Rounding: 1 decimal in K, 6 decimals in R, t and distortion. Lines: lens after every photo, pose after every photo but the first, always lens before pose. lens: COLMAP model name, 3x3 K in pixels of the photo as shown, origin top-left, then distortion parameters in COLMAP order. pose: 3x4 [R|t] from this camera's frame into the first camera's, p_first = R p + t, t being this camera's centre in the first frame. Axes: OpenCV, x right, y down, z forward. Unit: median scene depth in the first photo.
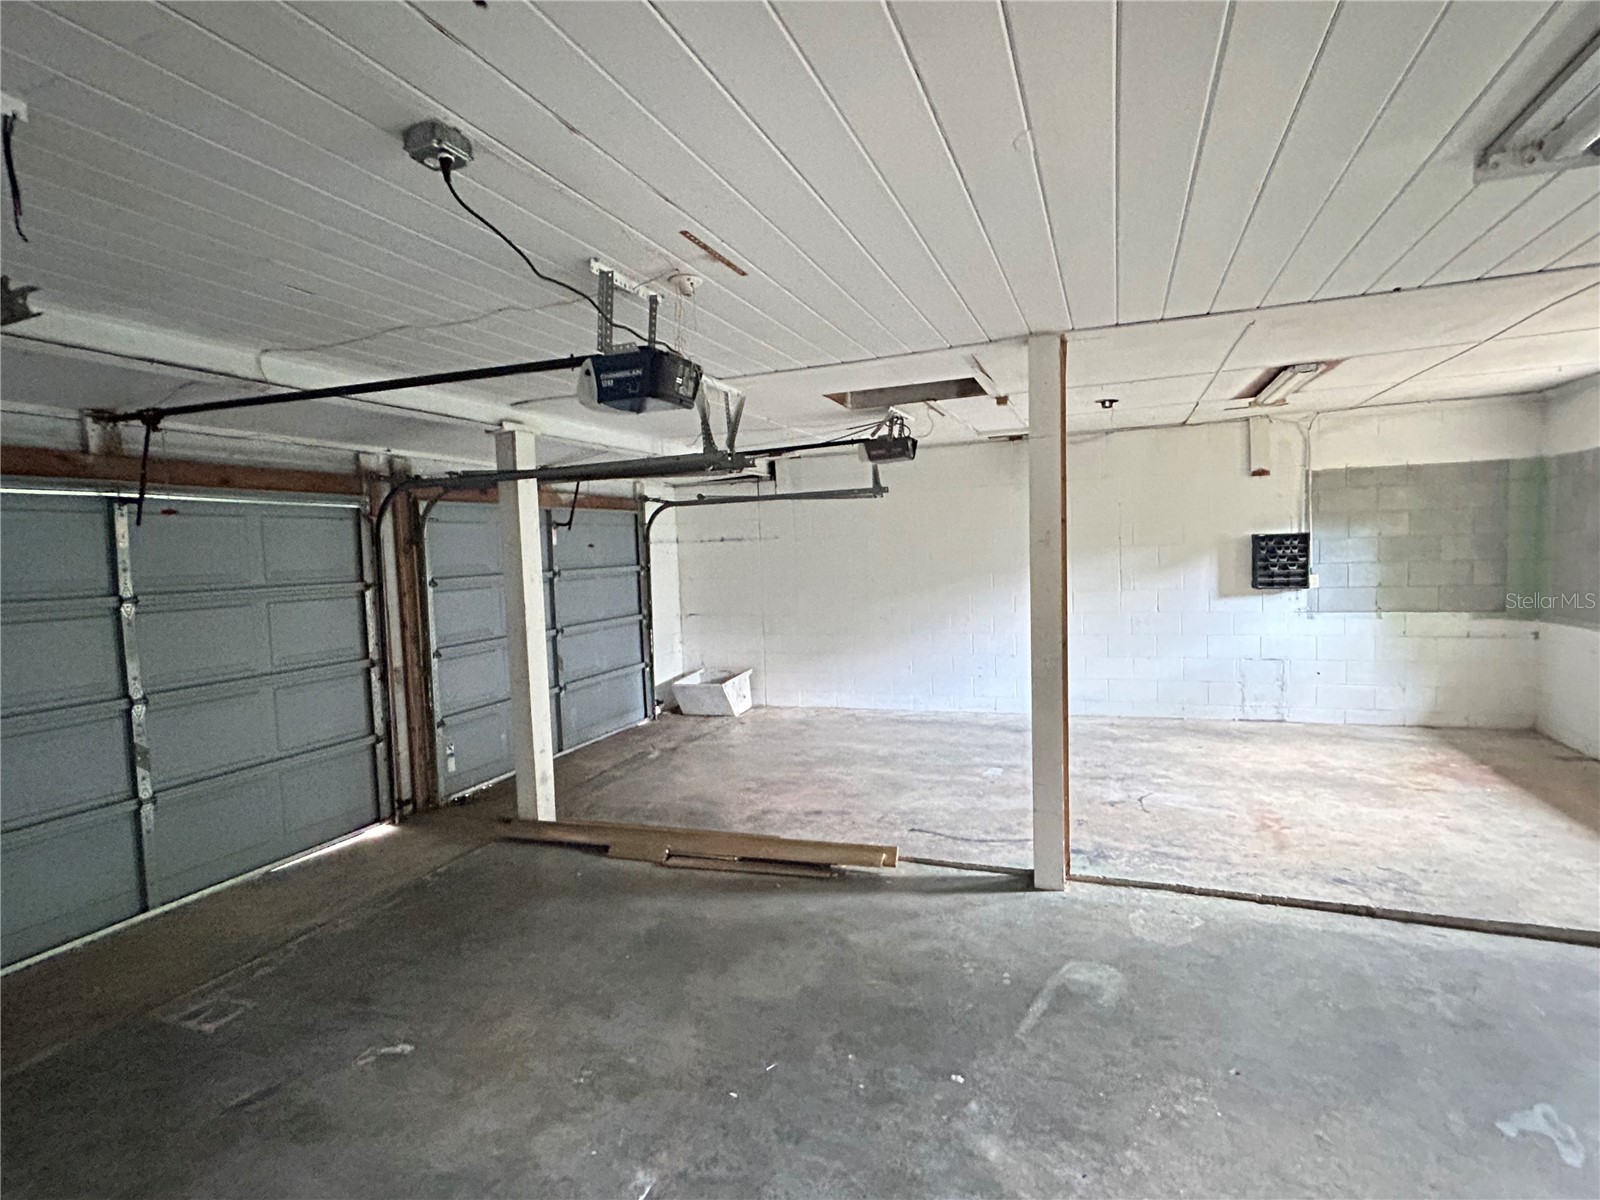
lens RADIAL K [[775.0, 0, 802.4], [0, 775.0, 598.2], [0, 0, 1]] dist [0.004616, 0.002020]
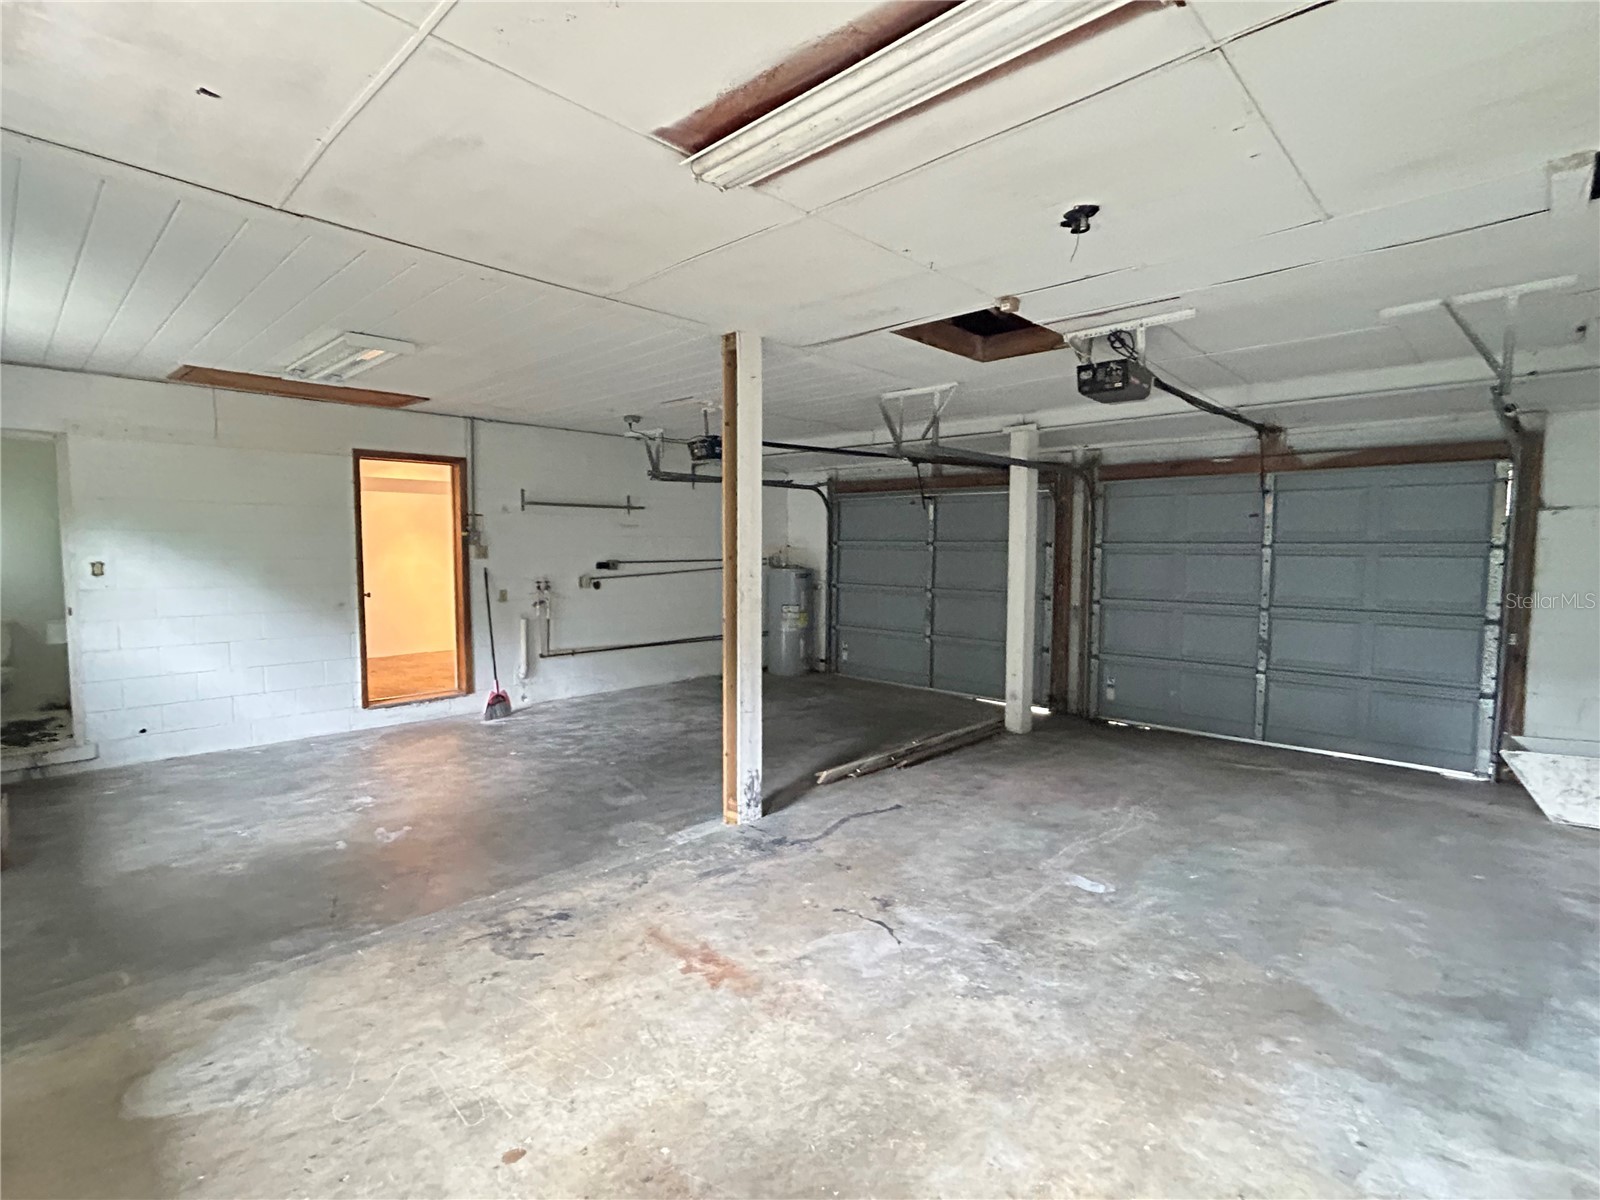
lens RADIAL K [[775.0, 0, 799.8], [0, 775.0, 599.9], [0, 0, 1]] dist [0.004616, 0.002020]
pose [[-0.369537, 0.100526, -0.923762, 1.133554], [-0.051898, 0.990346, 0.128533, -0.088470], [0.927766, 0.095439, -0.360752, 1.273659]]
